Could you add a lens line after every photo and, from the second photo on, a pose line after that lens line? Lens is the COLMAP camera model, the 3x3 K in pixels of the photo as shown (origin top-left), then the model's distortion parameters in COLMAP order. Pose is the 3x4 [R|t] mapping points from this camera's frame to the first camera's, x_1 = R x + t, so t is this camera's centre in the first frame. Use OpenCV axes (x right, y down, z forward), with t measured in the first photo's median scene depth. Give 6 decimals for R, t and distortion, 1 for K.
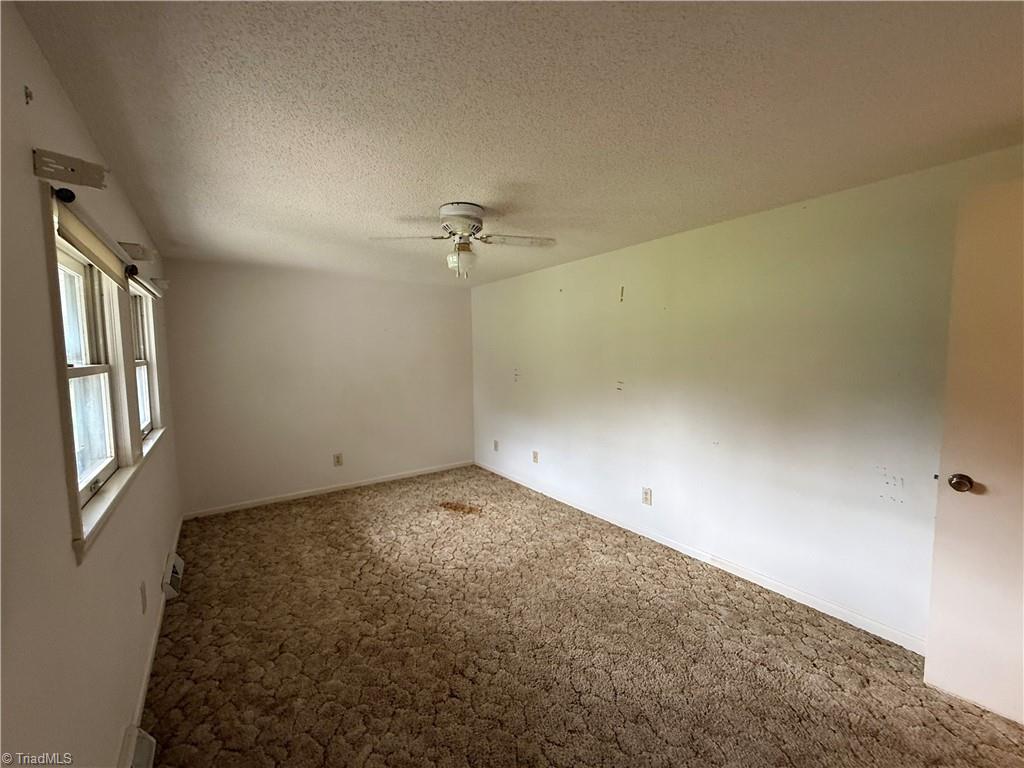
lens RADIAL K [[405.8, 0, 510.9], [0, 405.8, 384.7], [0, 0, 1]] dist [-0.001203, -0.000246]
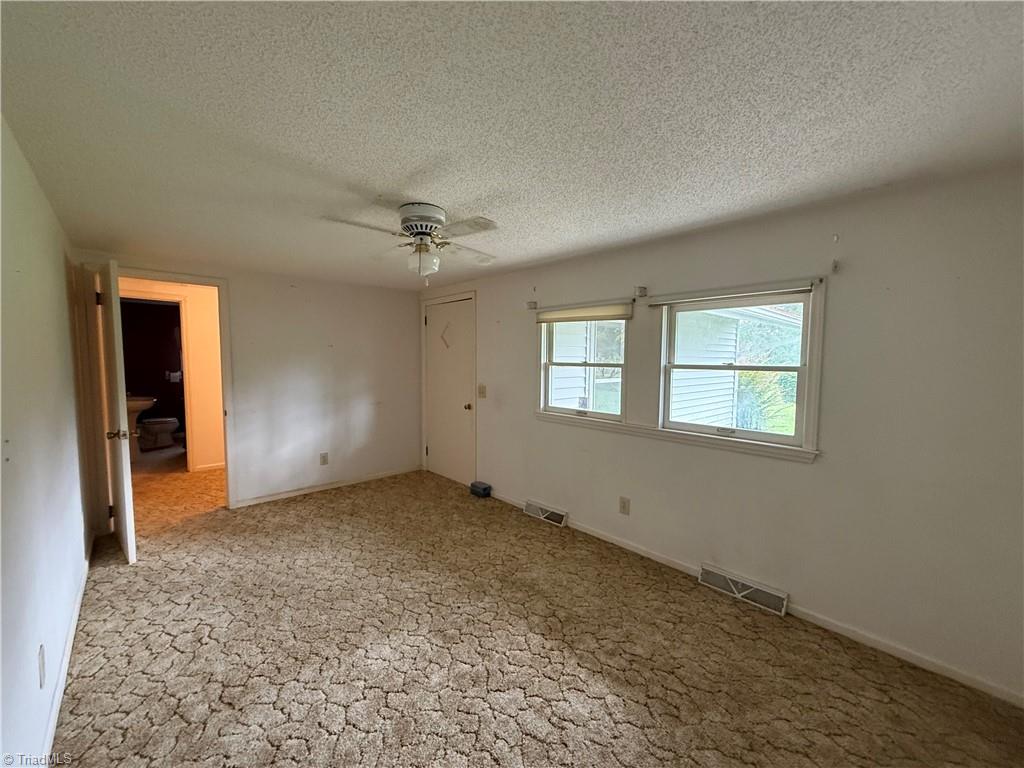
lens RADIAL K [[405.8, 0, 513.1], [0, 405.8, 383.7], [0, 0, 1]] dist [-0.001203, -0.000246]
pose [[-0.991941, 0.011873, -0.126141, -0.152332], [-0.006839, 0.989131, 0.146881, -0.121437], [0.126514, 0.146560, -0.981078, 1.481538]]
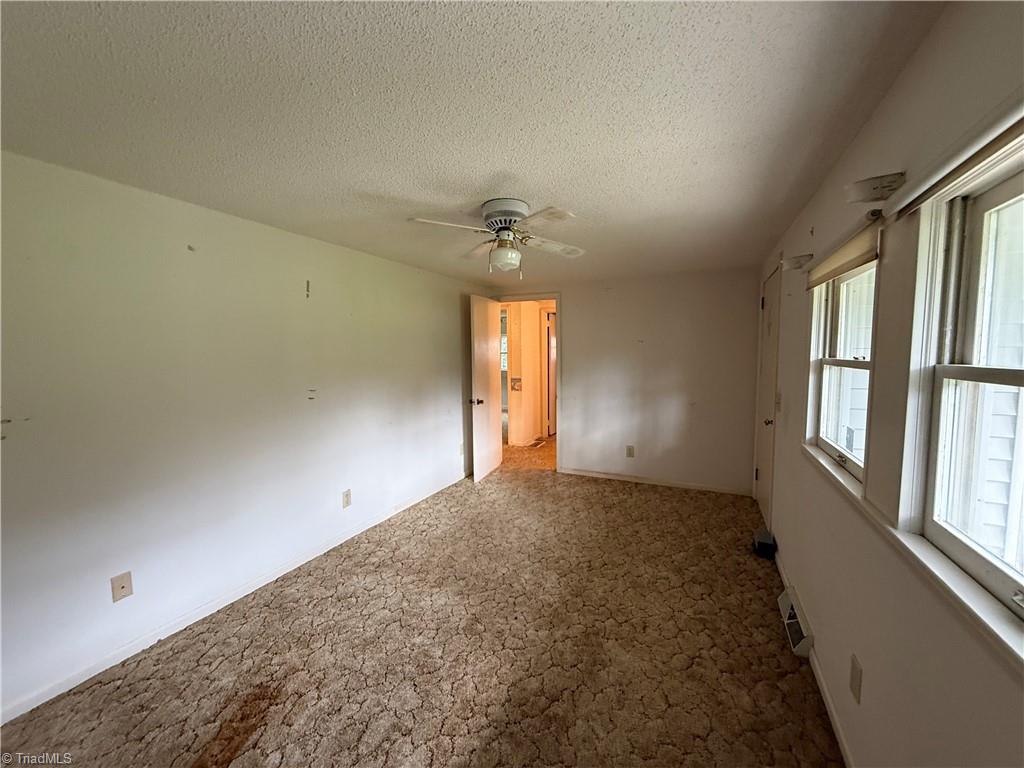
lens RADIAL K [[405.8, 0, 508.2], [0, 405.8, 383.1], [0, 0, 1]] dist [-0.001203, -0.000246]
pose [[-0.482906, -0.051494, 0.874157, -0.725673], [0.081704, 0.991265, 0.103528, -0.081197], [-0.871852, 0.121416, -0.474480, 1.094608]]
